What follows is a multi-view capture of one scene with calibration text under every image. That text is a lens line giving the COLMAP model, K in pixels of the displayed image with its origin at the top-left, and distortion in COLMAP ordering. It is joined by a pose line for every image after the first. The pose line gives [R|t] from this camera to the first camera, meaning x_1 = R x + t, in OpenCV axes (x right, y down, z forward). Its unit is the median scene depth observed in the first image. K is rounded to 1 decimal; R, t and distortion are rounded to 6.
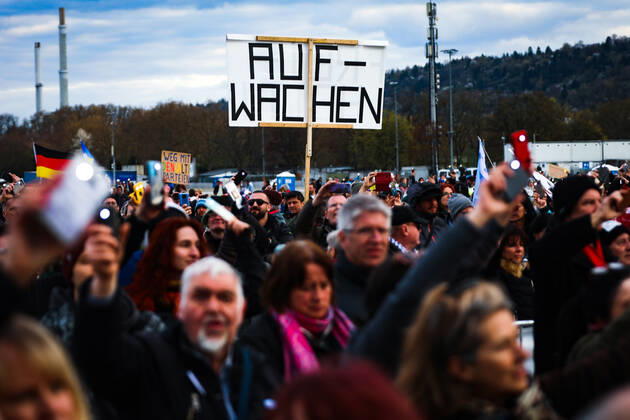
lens RADIAL K [[2399.7, 0, 315.0], [0, 2399.7, 210.0], [0, 0, 1]] dist [-0.062581, -1.241621]
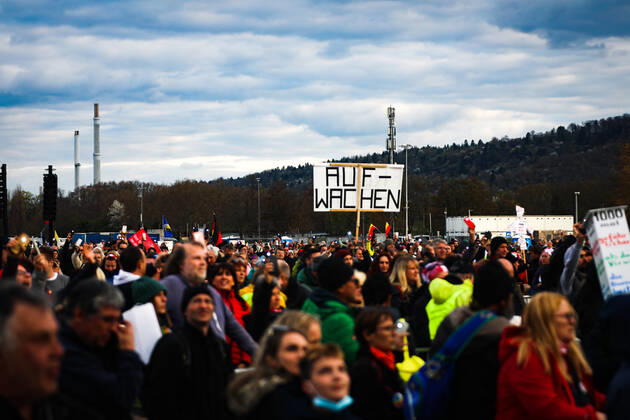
lens RADIAL K [[2399.7, 0, 315.0], [0, 2399.7, 210.0], [0, 0, 1]] dist [-0.062581, -1.241621]
pose [[0.999441, 0.014983, 0.029889, -0.029222], [-0.014155, 0.999516, -0.027705, 0.005344], [-0.030290, 0.027267, 0.999169, -0.280460]]
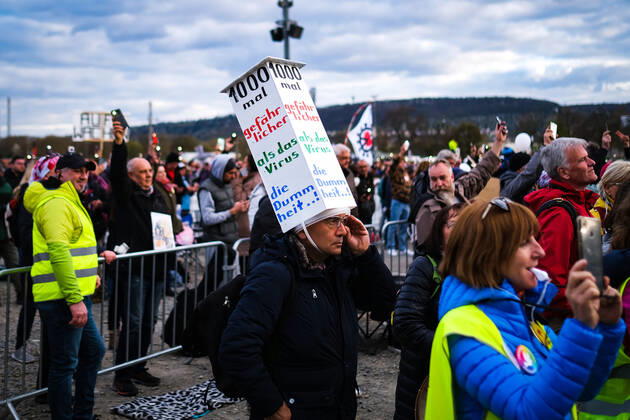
lens RADIAL K [[913.8, 0, 315.0], [0, 913.8, 210.0], [0, 0, 1]] dist [0.020508, 0.018649]
pose [[0.975401, 0.021079, 0.219428, 0.003568], [-0.027811, 0.999231, 0.027635, 0.005077], [-0.218676, -0.033058, 0.975237, -0.081391]]
